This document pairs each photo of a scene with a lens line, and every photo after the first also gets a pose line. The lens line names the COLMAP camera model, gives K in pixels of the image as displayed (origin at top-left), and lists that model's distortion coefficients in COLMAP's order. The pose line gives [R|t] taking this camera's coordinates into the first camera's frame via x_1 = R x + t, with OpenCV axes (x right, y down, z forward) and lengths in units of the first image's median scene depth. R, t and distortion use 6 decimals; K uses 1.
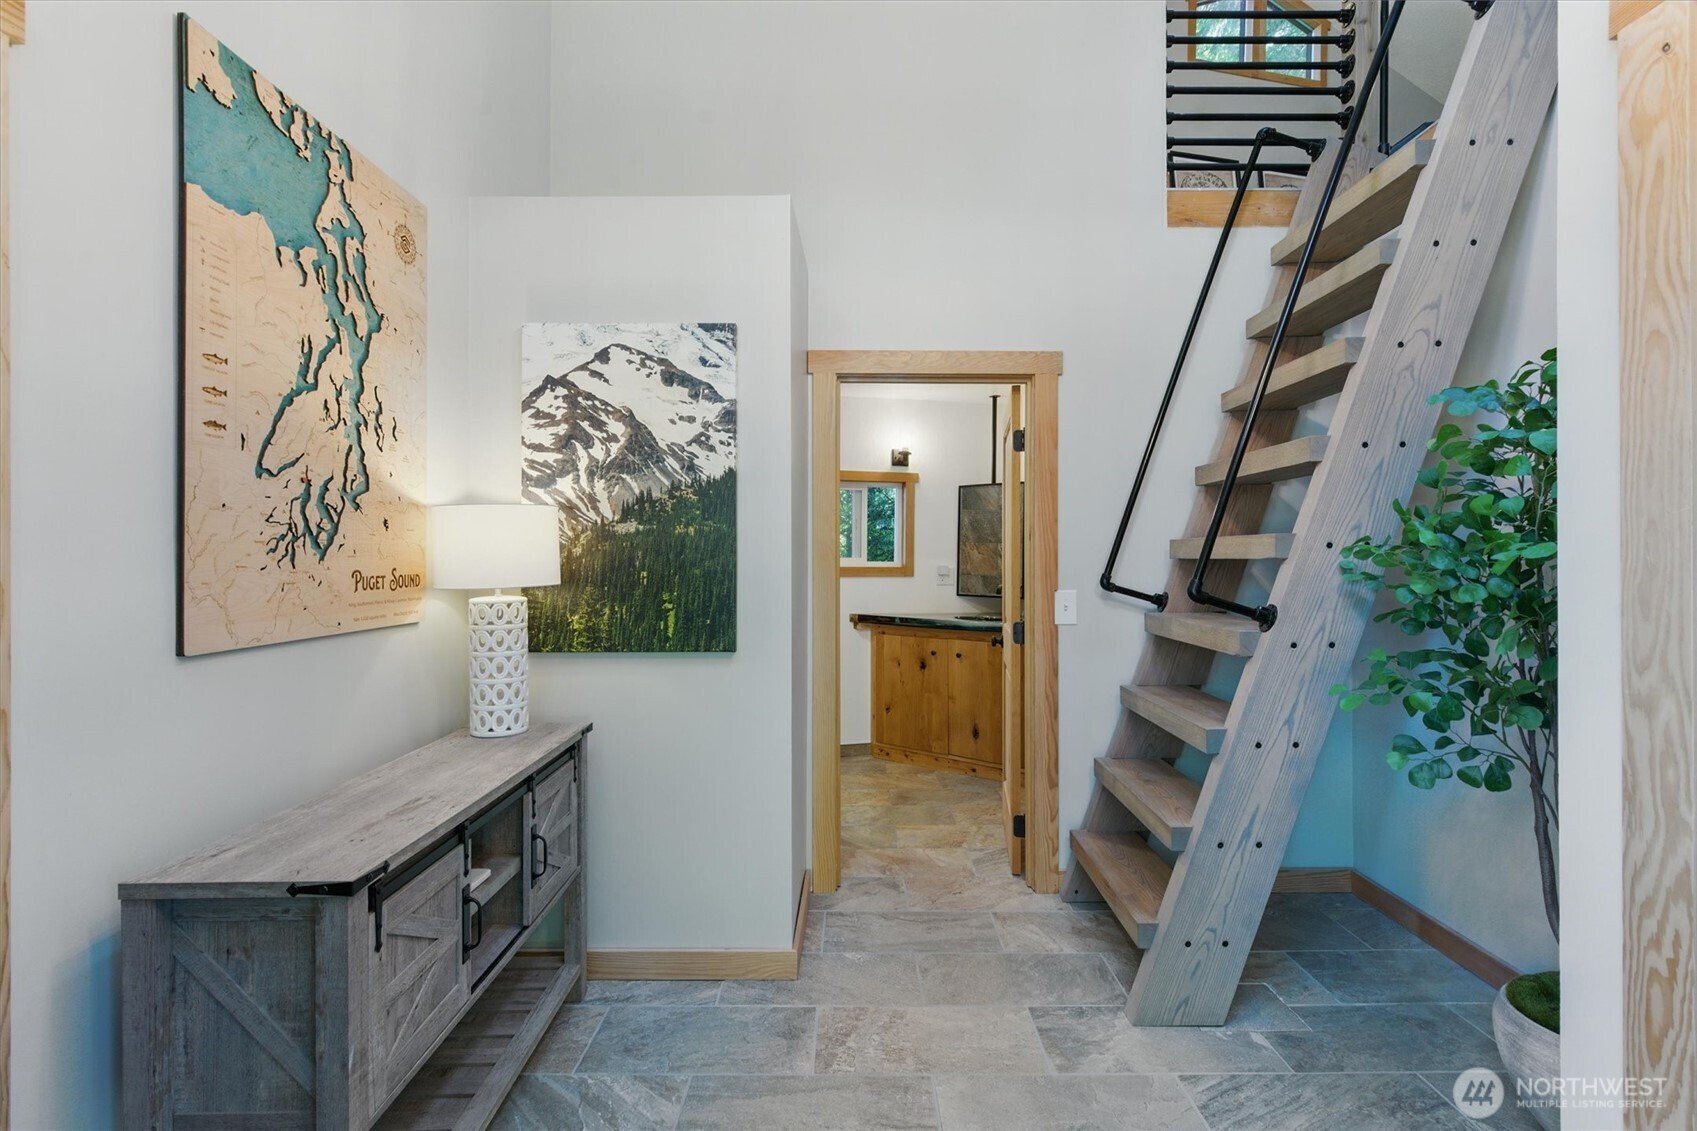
lens RADIAL K [[766.5, 0, 848.5], [0, 766.5, 565.5], [0, 0, 1]] dist [0.001353, -0.000047]
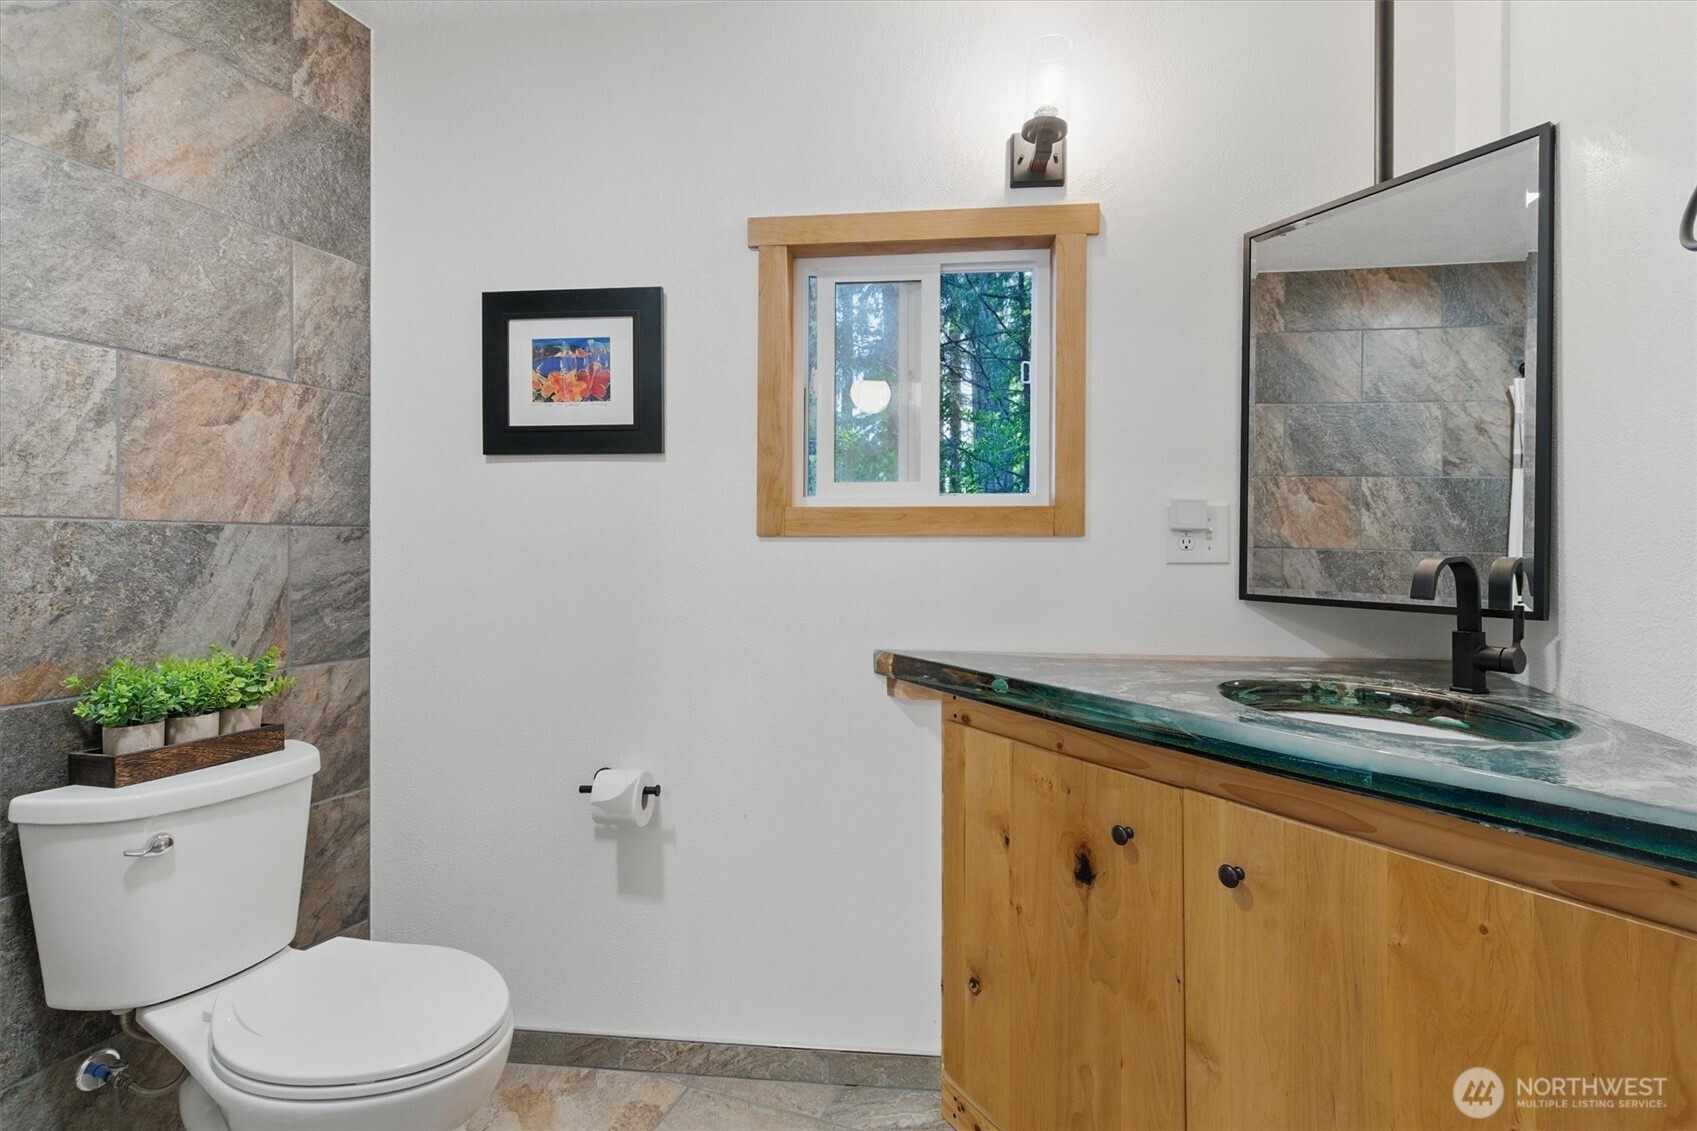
lens RADIAL K [[788.4, 0, 848.5], [0, 788.4, 565.5], [0, 0, 1]] dist [0.000994, -0.000237]
pose [[0.939164, 0.000024, -0.343468, 0.105580], [0.003010, 0.999961, 0.008299, 0.023646], [0.343455, -0.008828, 0.939128, 0.671979]]
